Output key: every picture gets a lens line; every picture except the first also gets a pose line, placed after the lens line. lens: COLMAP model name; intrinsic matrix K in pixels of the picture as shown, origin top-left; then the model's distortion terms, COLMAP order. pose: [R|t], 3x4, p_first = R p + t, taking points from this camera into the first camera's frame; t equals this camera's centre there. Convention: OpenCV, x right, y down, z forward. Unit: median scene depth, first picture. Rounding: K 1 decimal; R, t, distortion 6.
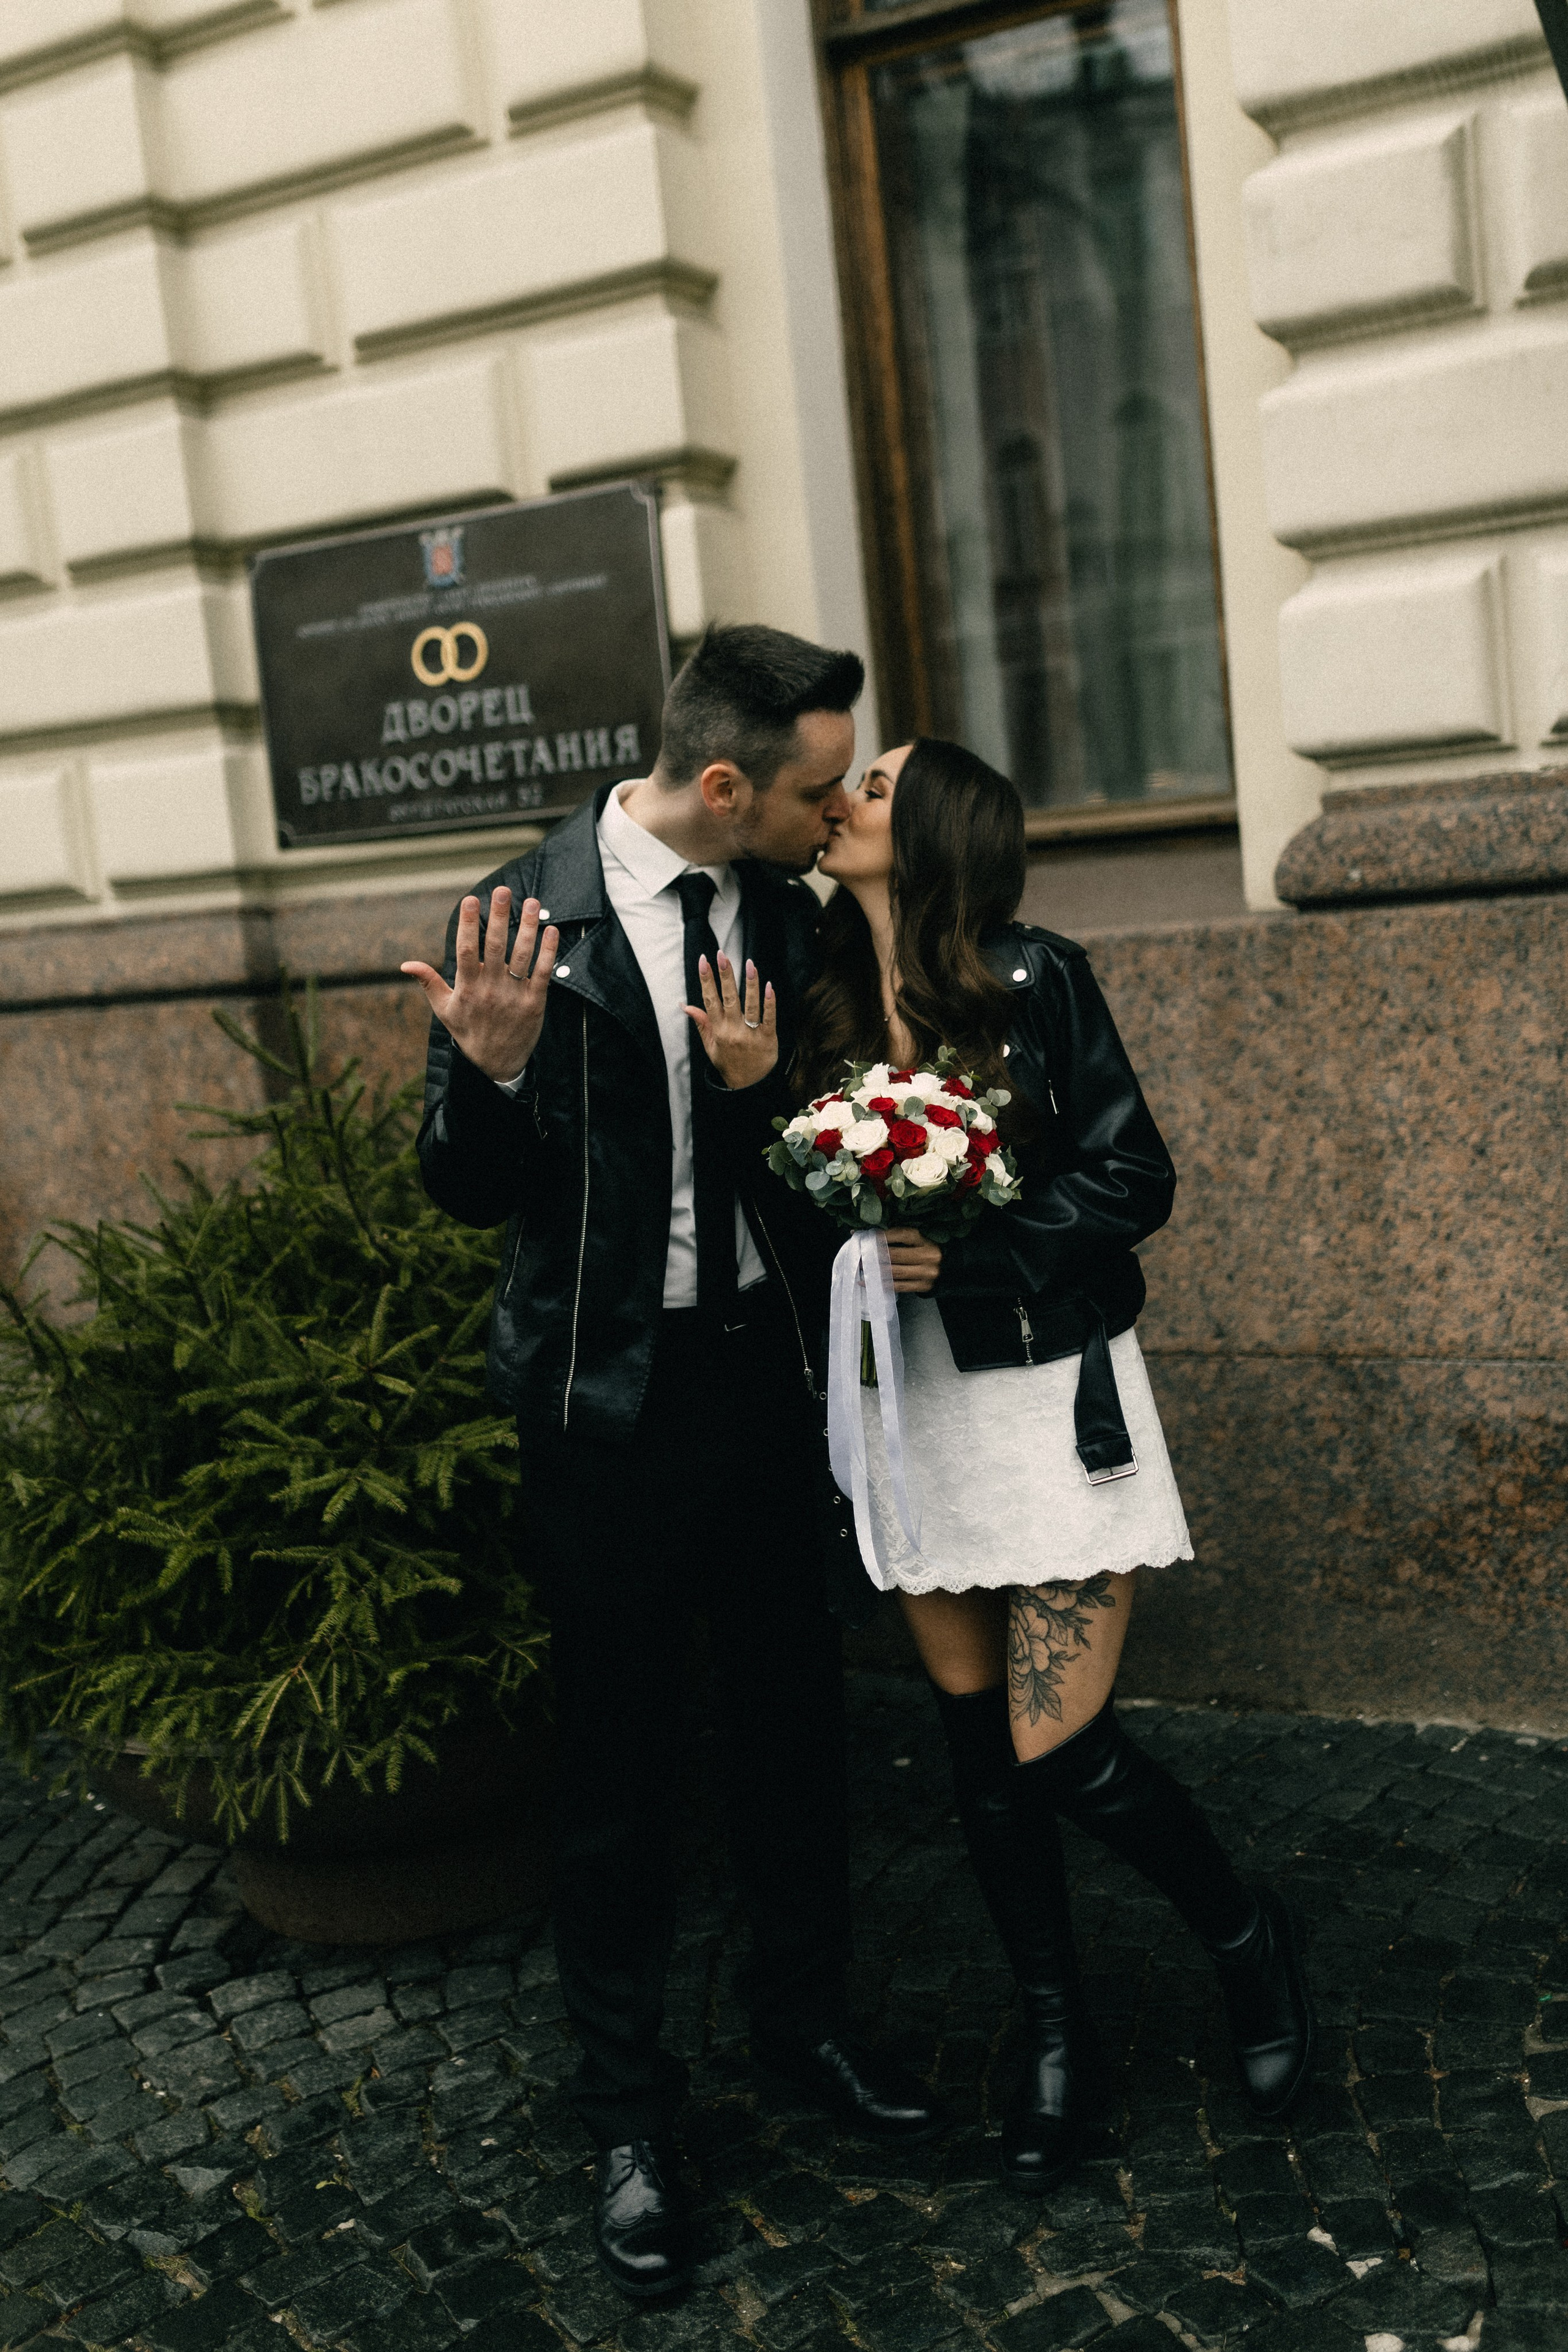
lens RADIAL K [[2358.6, 0, 784.1], [0, 2358.6, 1081.3], [0, 0, 1]] dist [0.087770, -0.102565]
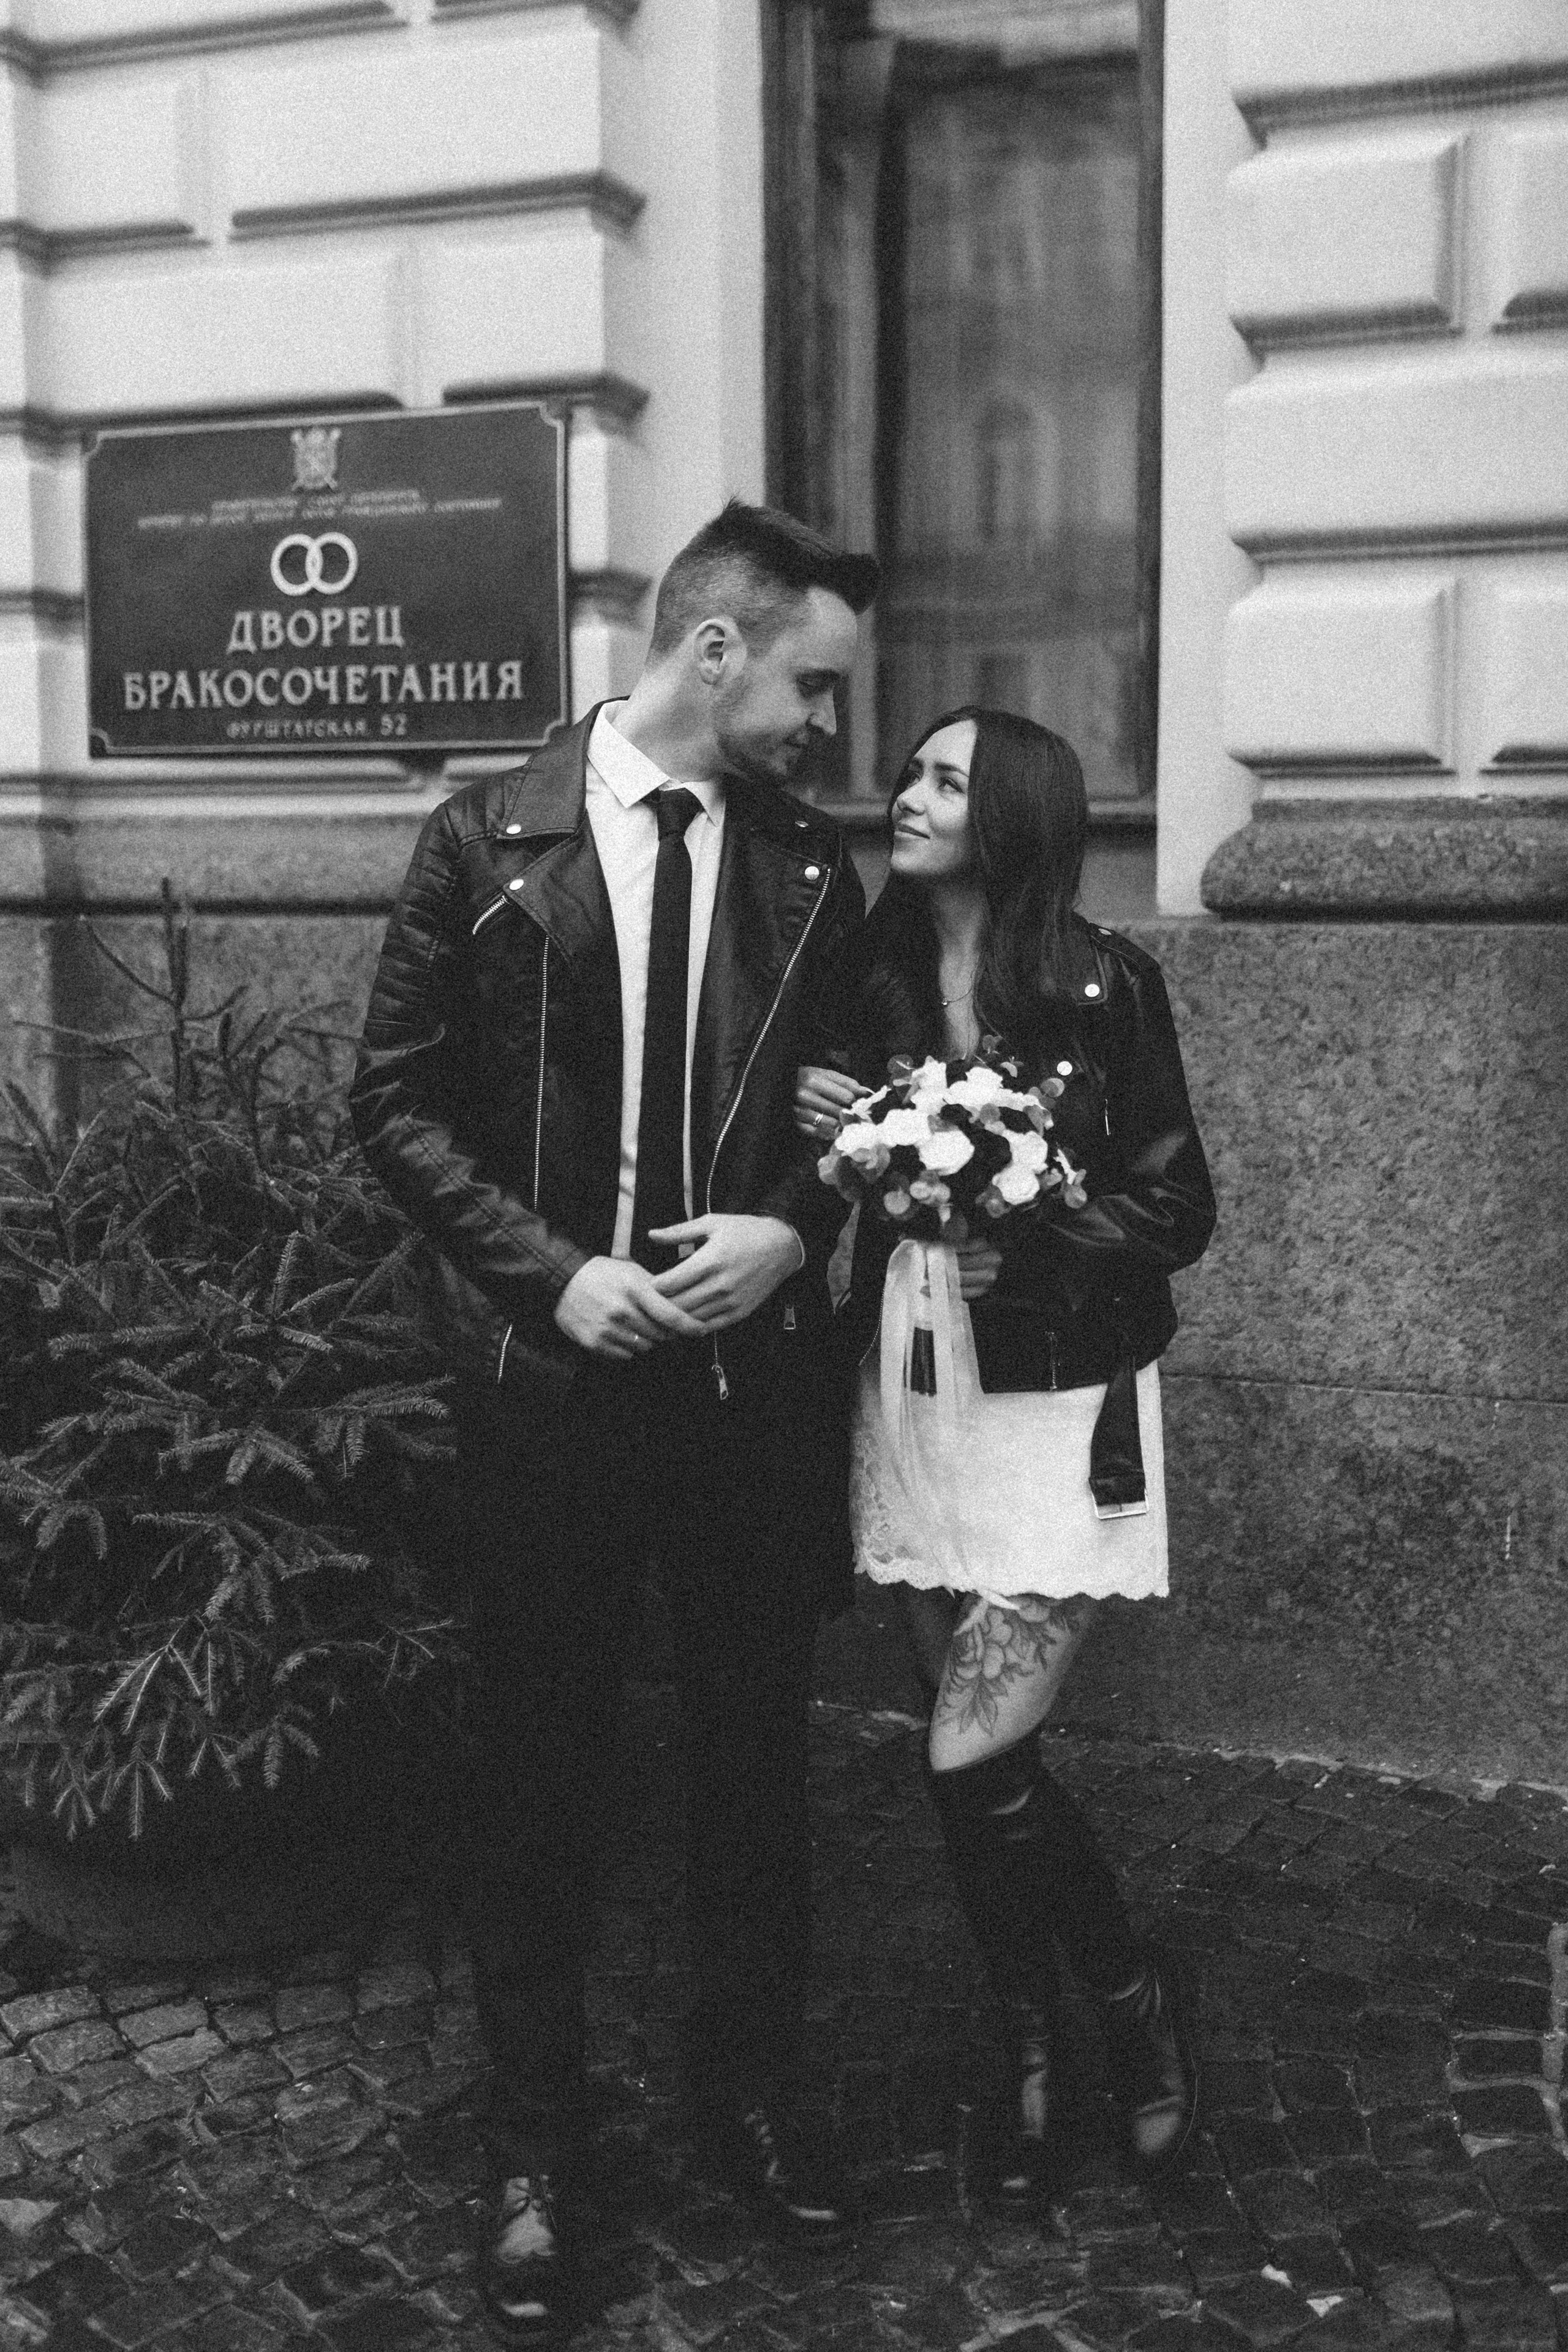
lens RADIAL K [[2488.6, 0, 819.0], [0, 2488.6, 1042.4], [0, 0, 1]] dist [0.086634, -0.102717]
pose [[0.984907, 0.080242, 0.153362, -0.101817], [-0.077241, 0.996688, -0.025436, 0.018428], [-0.154895, 0.013206, 0.987843, 0.011129]]
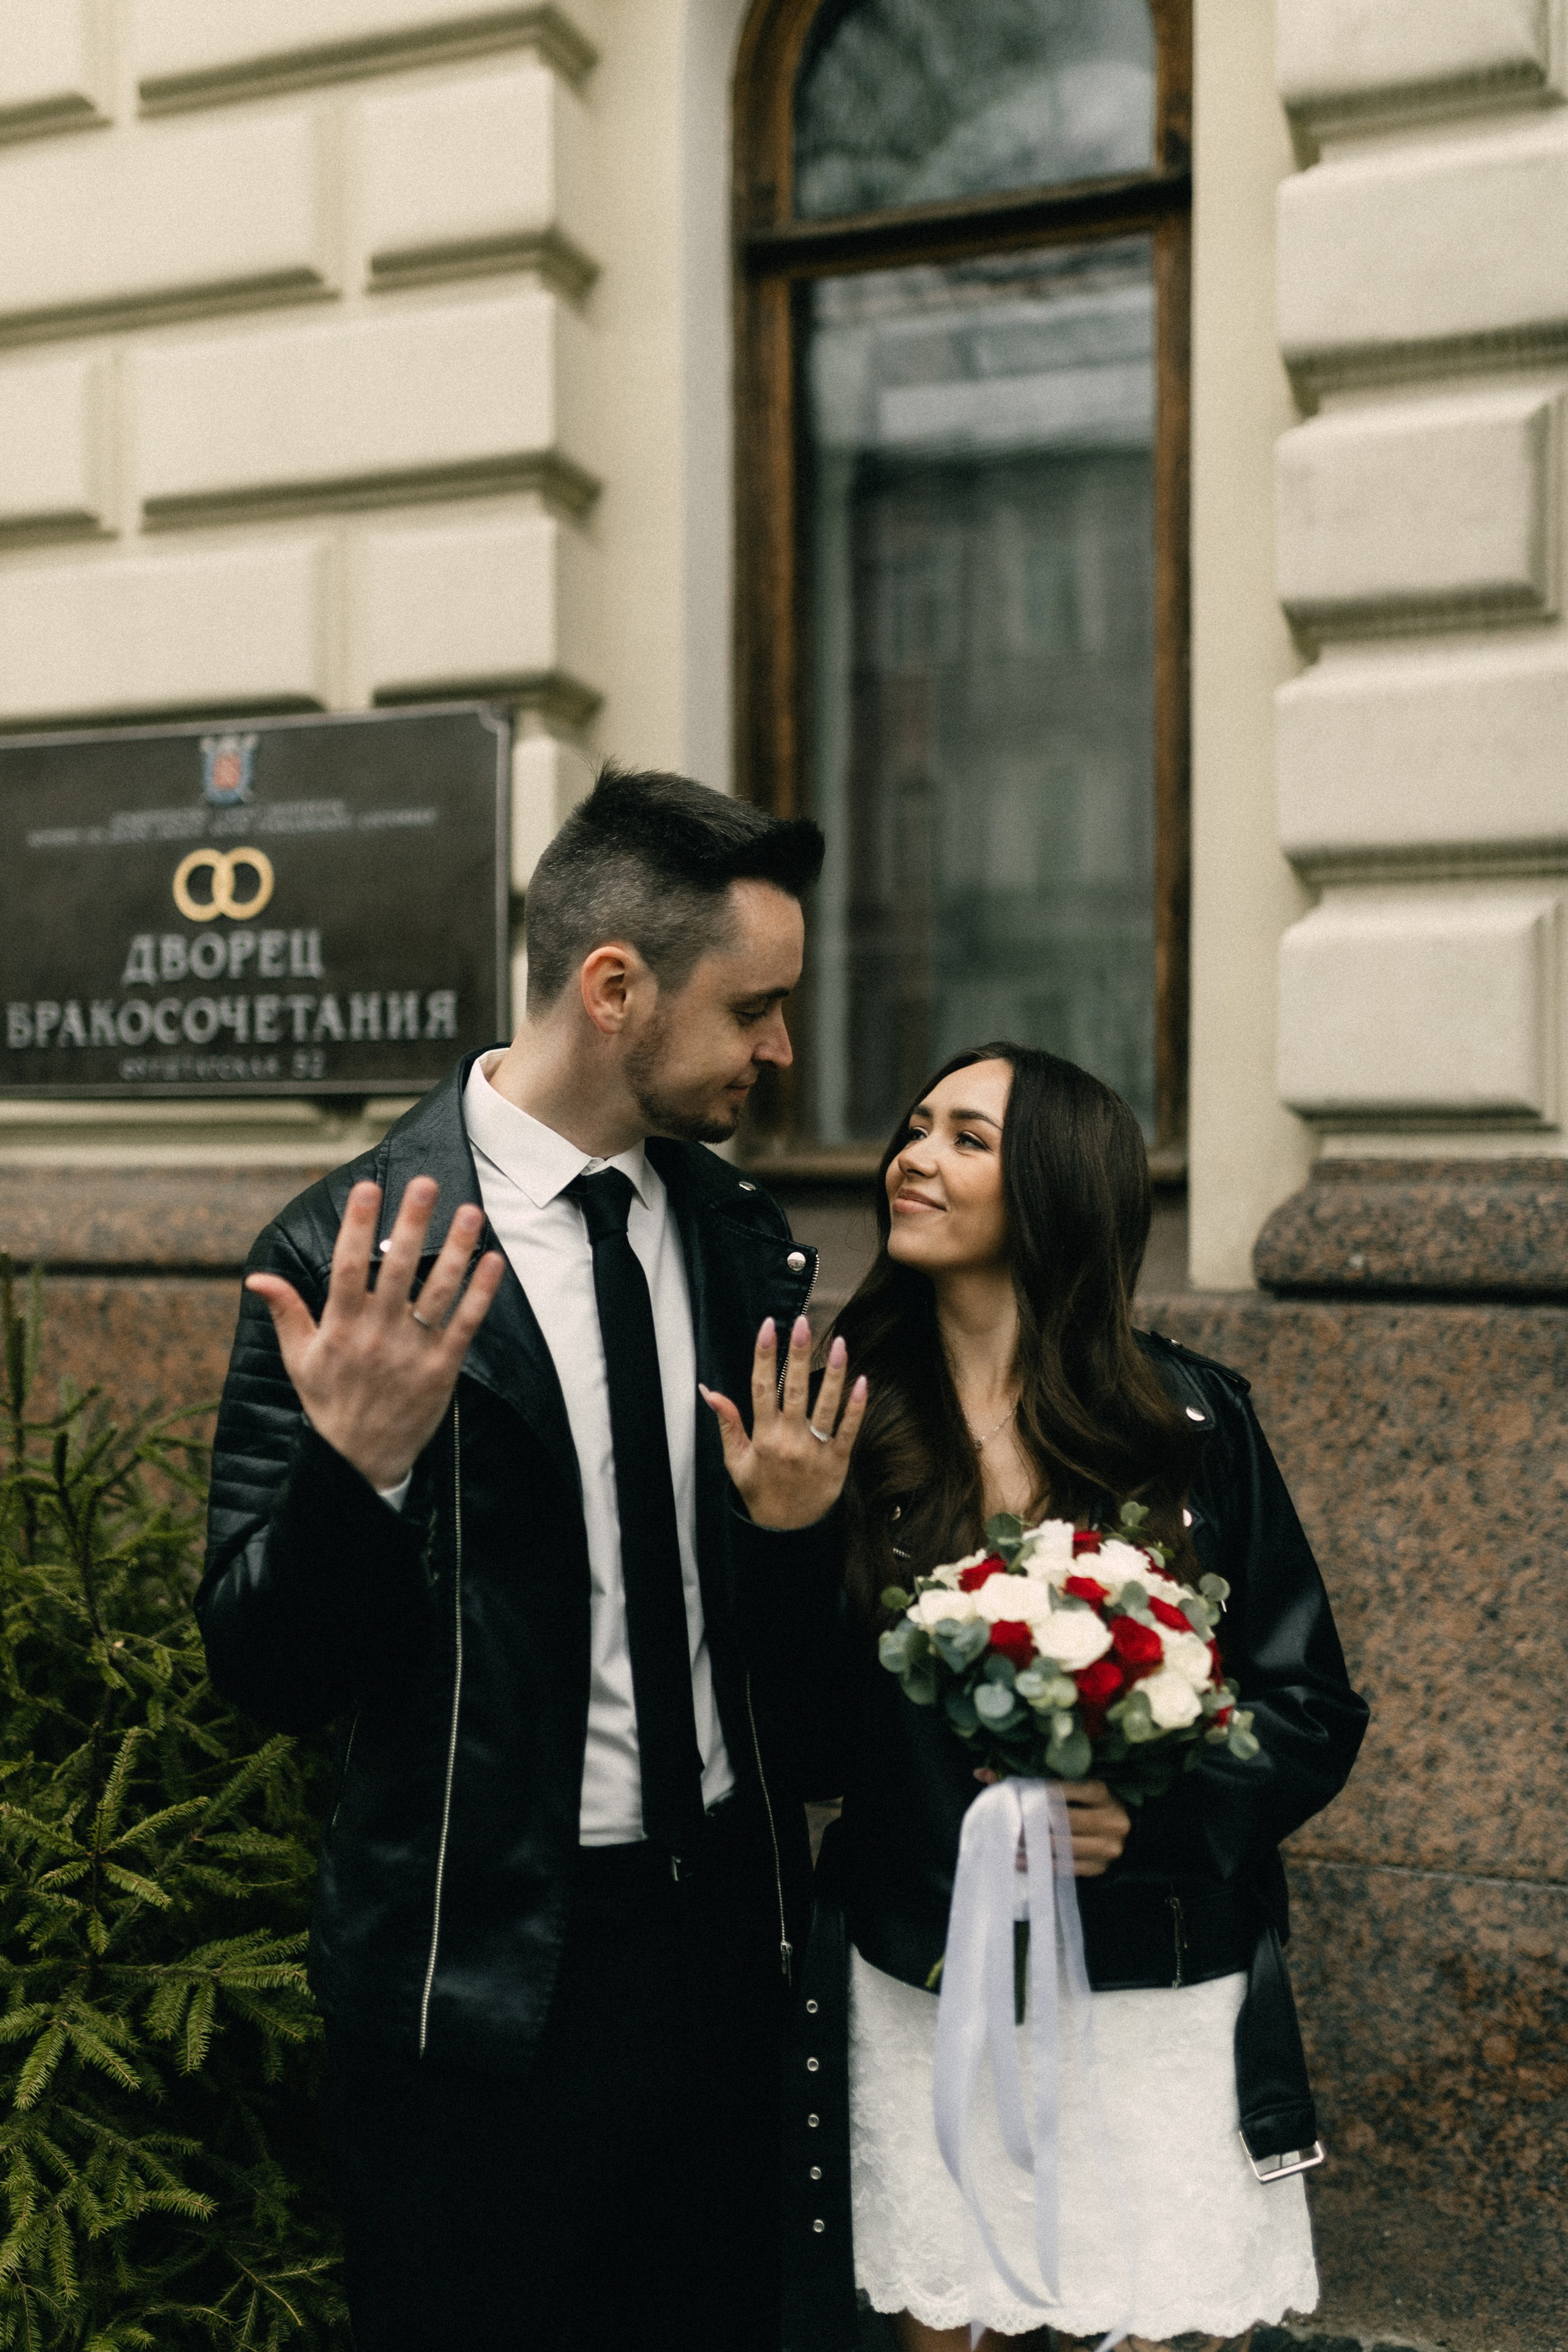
lens RADIAL K [[2324.9, 0, 755.4], [0, 2324.9, 1164.5], [0, 0, 1]] dist [0.084327, -0.080051]
pose [[0.983618, 0.098156, 0.151200, -0.090447], [-0.082201, 0.990703, -0.108397, -0.014992], [-0.160435, 0.094193, 0.982542, 0.231229]]
